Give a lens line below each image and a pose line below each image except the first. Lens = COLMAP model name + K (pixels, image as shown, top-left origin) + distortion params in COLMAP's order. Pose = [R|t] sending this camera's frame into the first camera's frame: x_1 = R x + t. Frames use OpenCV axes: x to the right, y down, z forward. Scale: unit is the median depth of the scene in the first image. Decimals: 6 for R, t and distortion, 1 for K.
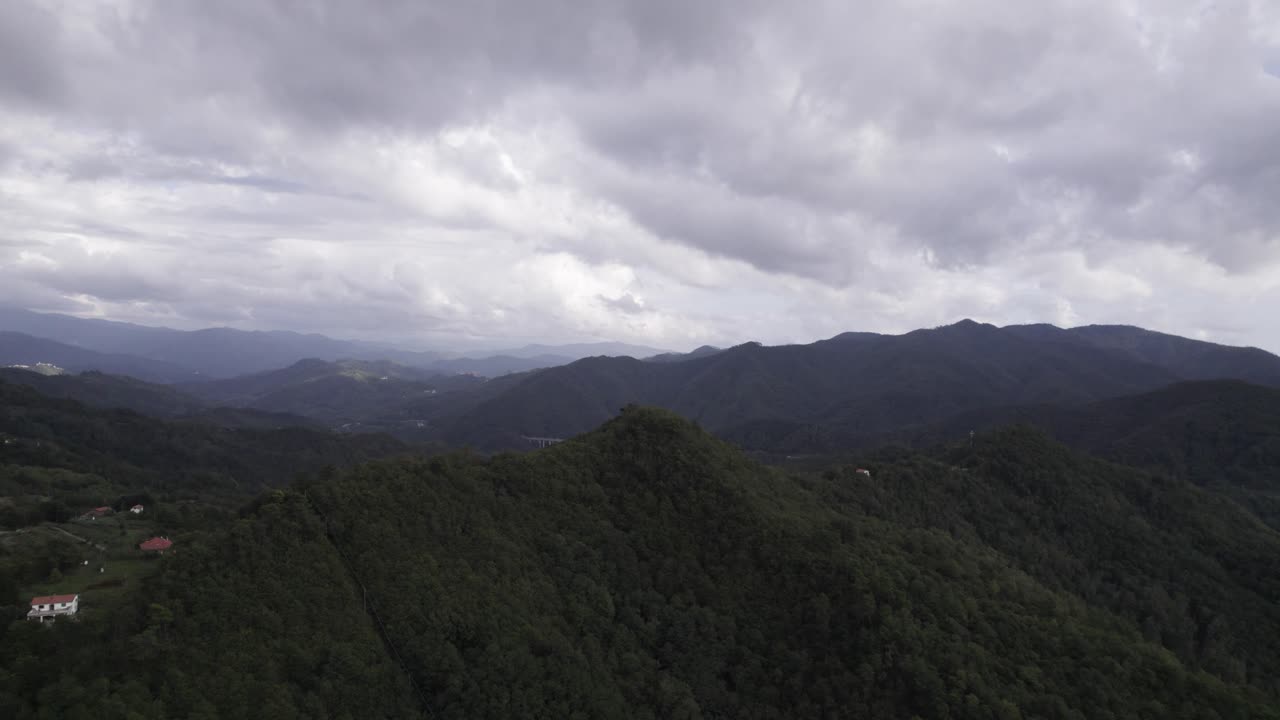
lens RADIAL K [[948.3, 0, 640.1], [0, 948.3, 358.0], [0, 0, 1]] dist [-0.025496, 0.037264]
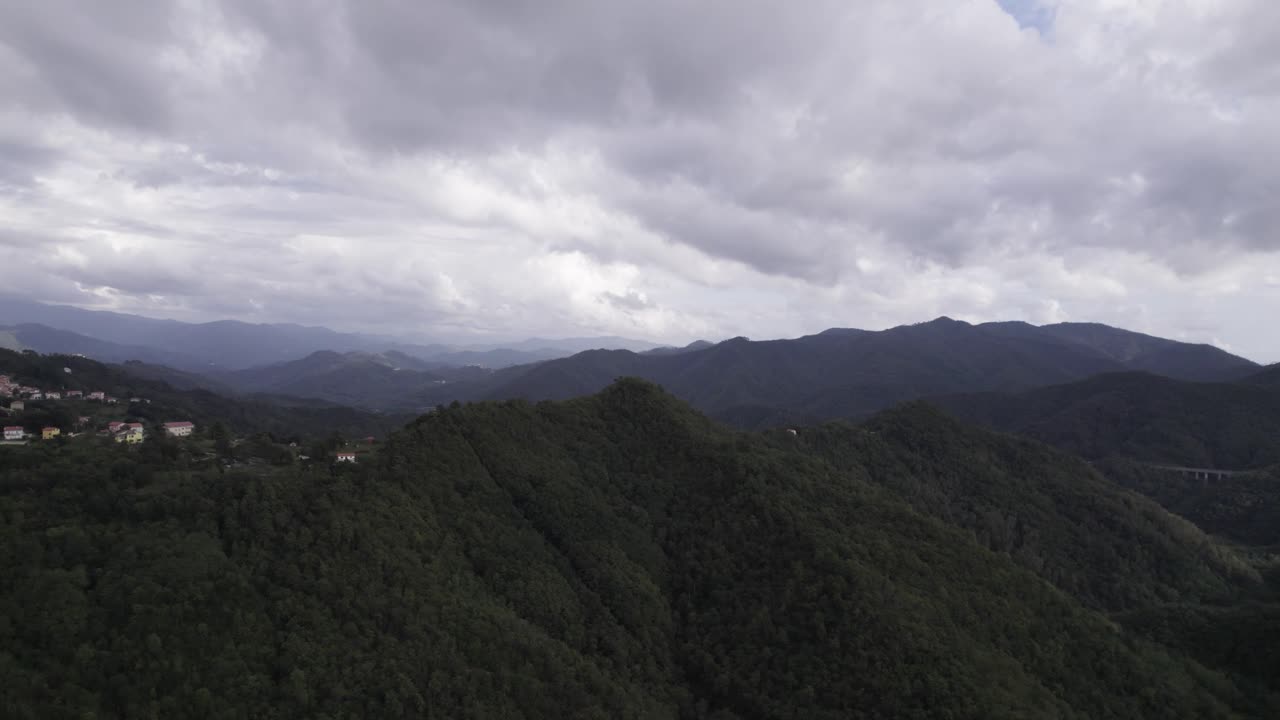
lens RADIAL K [[948.3, 0, 637.8], [0, 948.3, 359.3], [0, 0, 1]] dist [-0.025496, 0.037264]
pose [[0.999959, 0.006642, -0.006206, 0.015991], [-0.006597, 0.999952, 0.007225, 0.006177], [0.006254, -0.007184, 0.999955, -0.349870]]
